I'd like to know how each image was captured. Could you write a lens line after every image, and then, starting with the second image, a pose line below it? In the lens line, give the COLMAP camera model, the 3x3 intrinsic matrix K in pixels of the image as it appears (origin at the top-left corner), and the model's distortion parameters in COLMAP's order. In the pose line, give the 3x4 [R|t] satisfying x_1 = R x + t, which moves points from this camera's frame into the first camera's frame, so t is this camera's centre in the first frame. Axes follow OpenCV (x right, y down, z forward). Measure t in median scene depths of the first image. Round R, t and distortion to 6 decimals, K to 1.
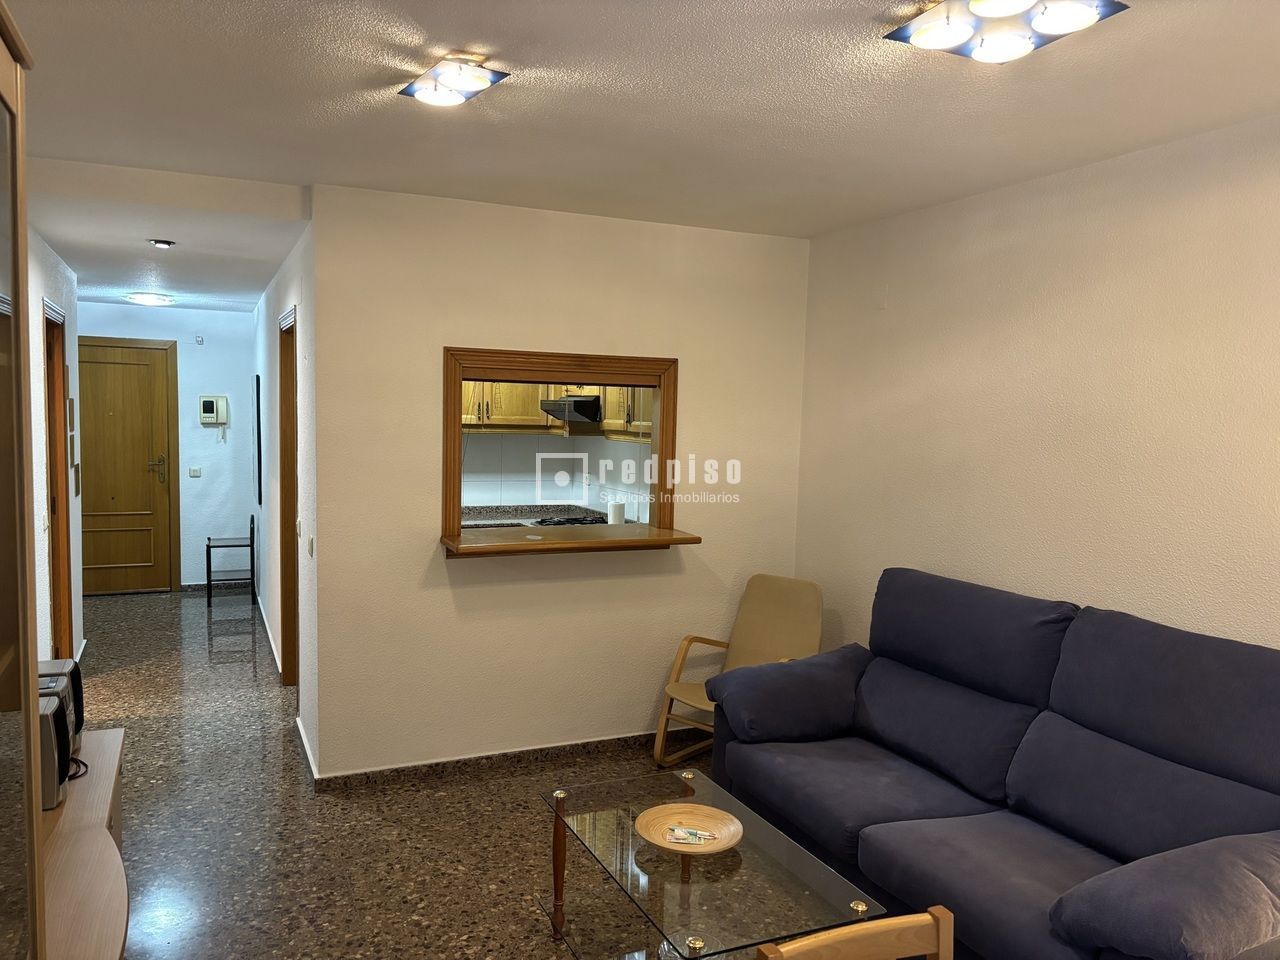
lens RADIAL K [[955.8, 0, 632.7], [0, 955.8, 490.4], [0, 0, 1]] dist [0.029195, -0.000223]
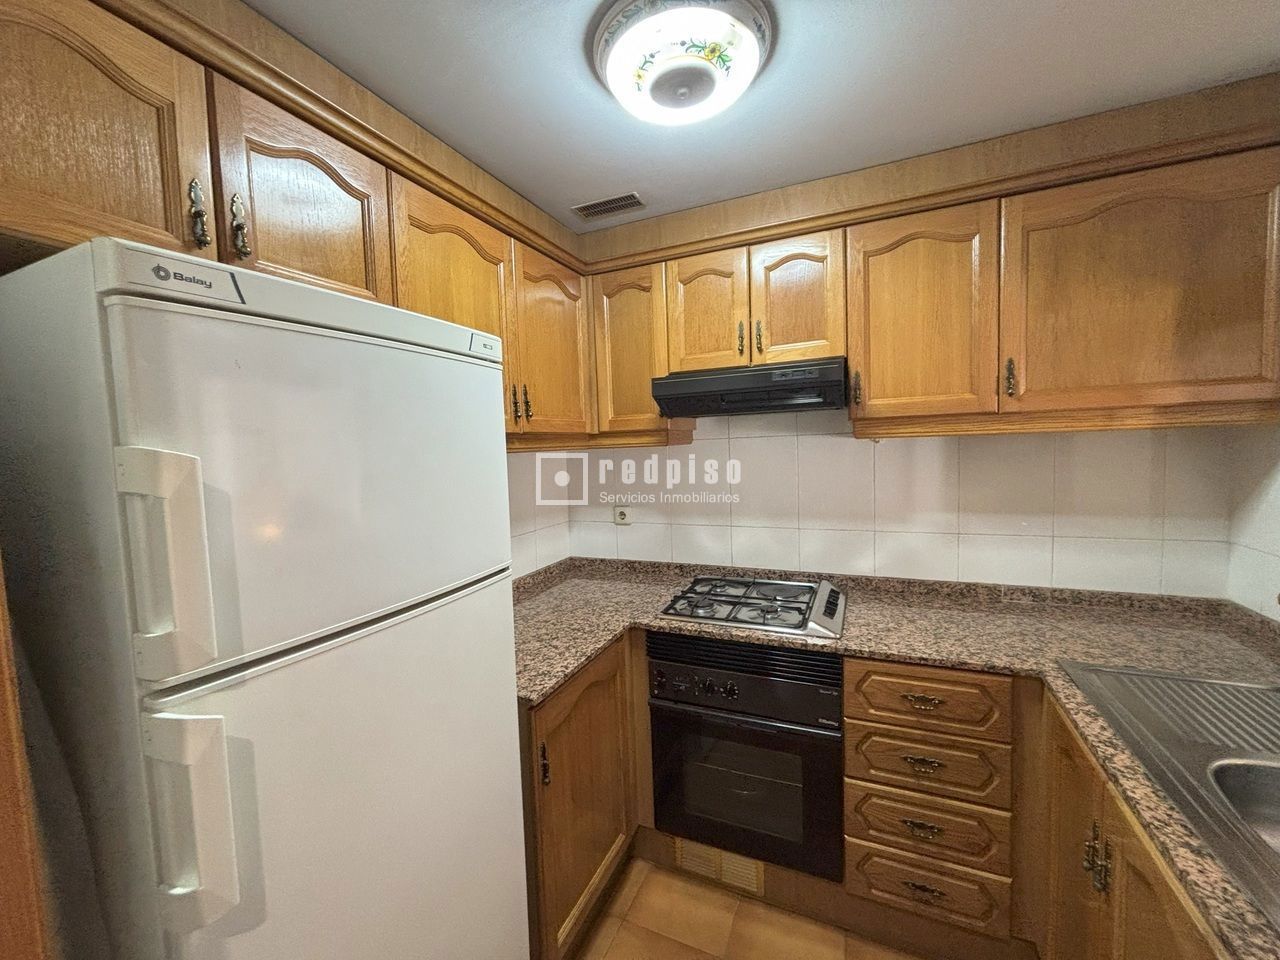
lens RADIAL K [[513.1, 0, 637.0], [0, 513.1, 477.2], [0, 0, 1]] dist [0.000609, -0.000076]
pose [[0.748482, -0.097180, 0.655995, -0.362168], [0.112438, 0.993479, 0.018885, -0.058667], [-0.653553, 0.059624, 0.754529, 0.990387]]
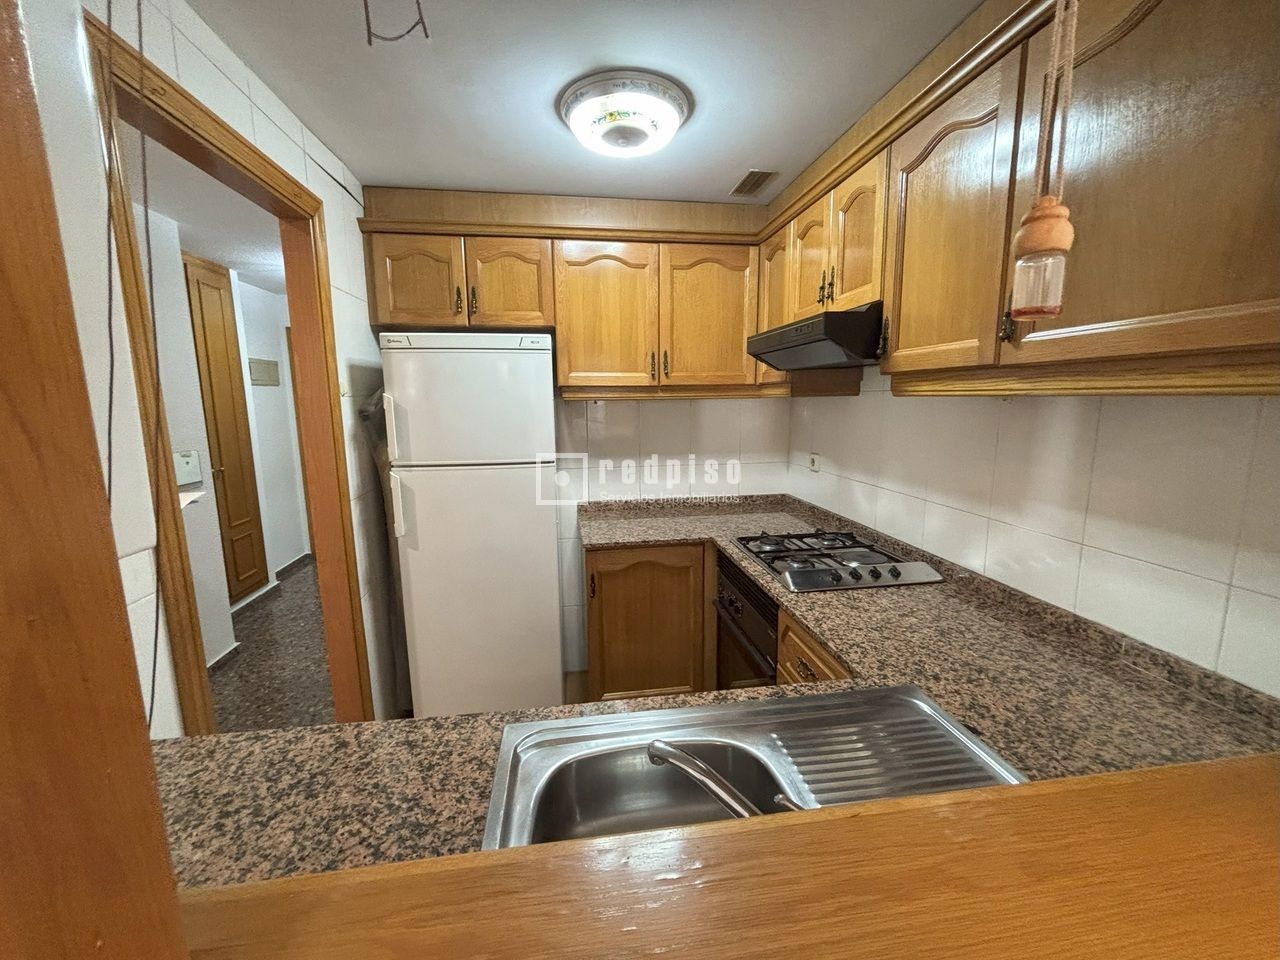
lens RADIAL K [[513.2, 0, 640.9], [0, 513.2, 478.3], [0, 0, 1]] dist [0.002708, -0.000082]
pose [[0.961372, 0.007179, -0.275158, -0.088690], [0.011690, 0.997693, 0.066875, -0.036166], [0.275004, -0.067508, 0.959070, 0.828210]]
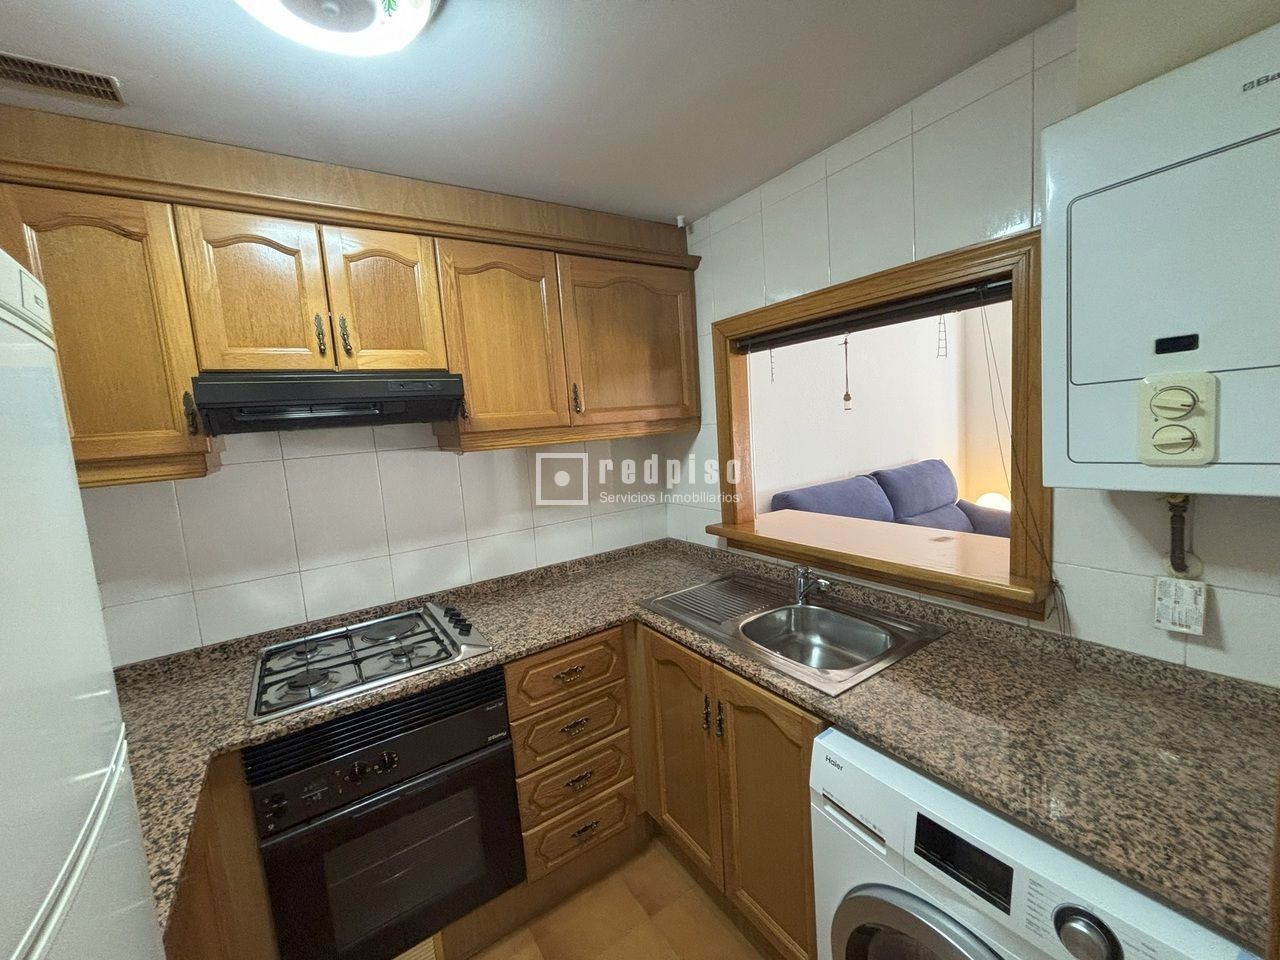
lens RADIAL K [[512.9, 0, 640.3], [0, 512.9, 475.6], [0, 0, 1]] dist [-0.001936, -0.000267]
pose [[-0.163442, -0.118058, 0.979464, -0.383730], [0.155348, 0.977349, 0.143726, -0.076317], [-0.974245, 0.175648, -0.141400, 1.085709]]
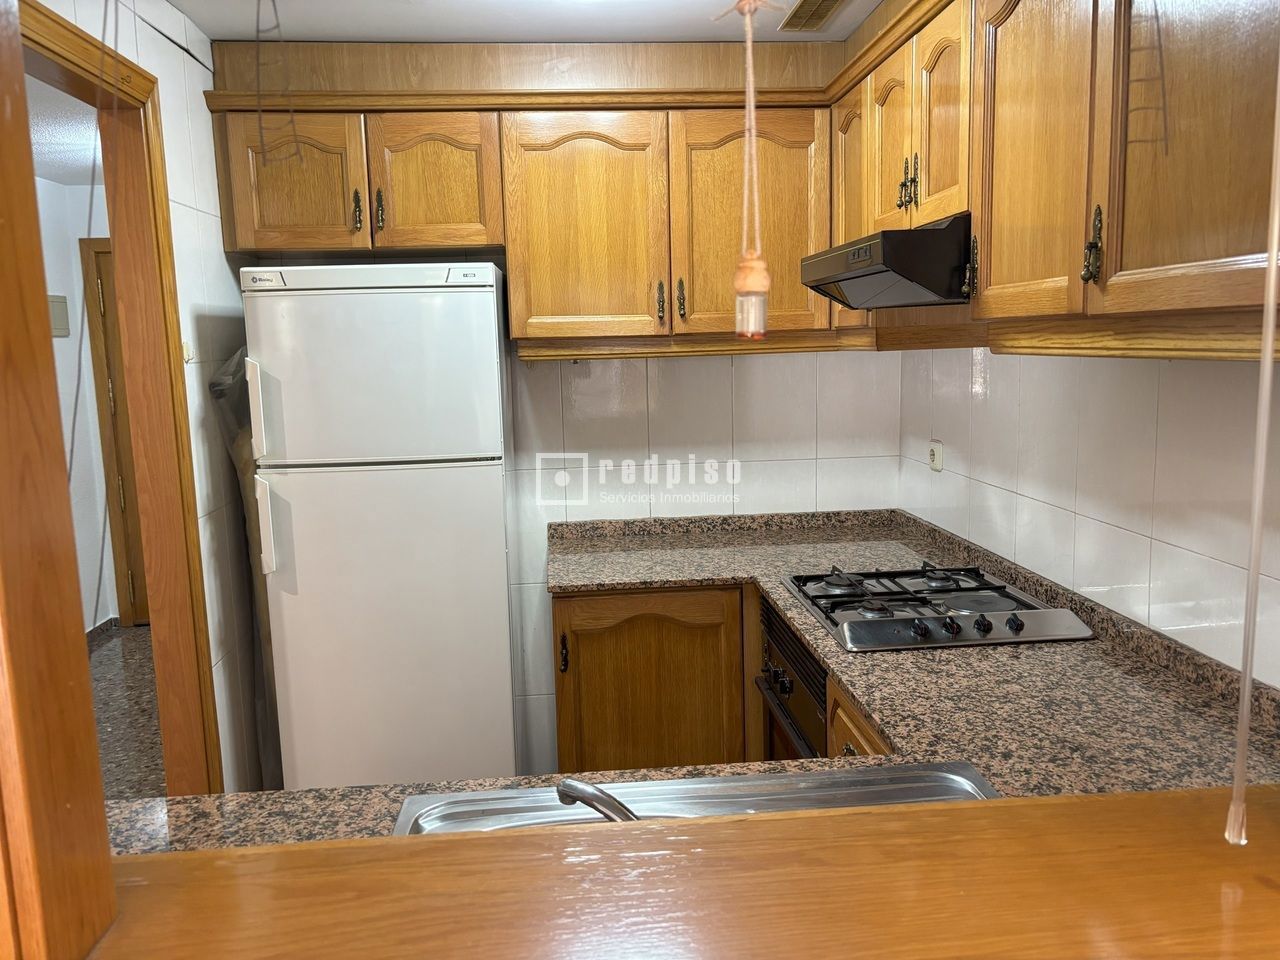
lens RADIAL K [[971.5, 0, 638.4], [0, 971.5, 473.6], [0, 0, 1]] dist [-0.013758, 0.089556]
pose [[0.939657, -0.004900, -0.342083, -0.031783], [0.022738, 0.998581, 0.048156, -0.036977], [0.341362, -0.053028, 0.938435, 0.758642]]
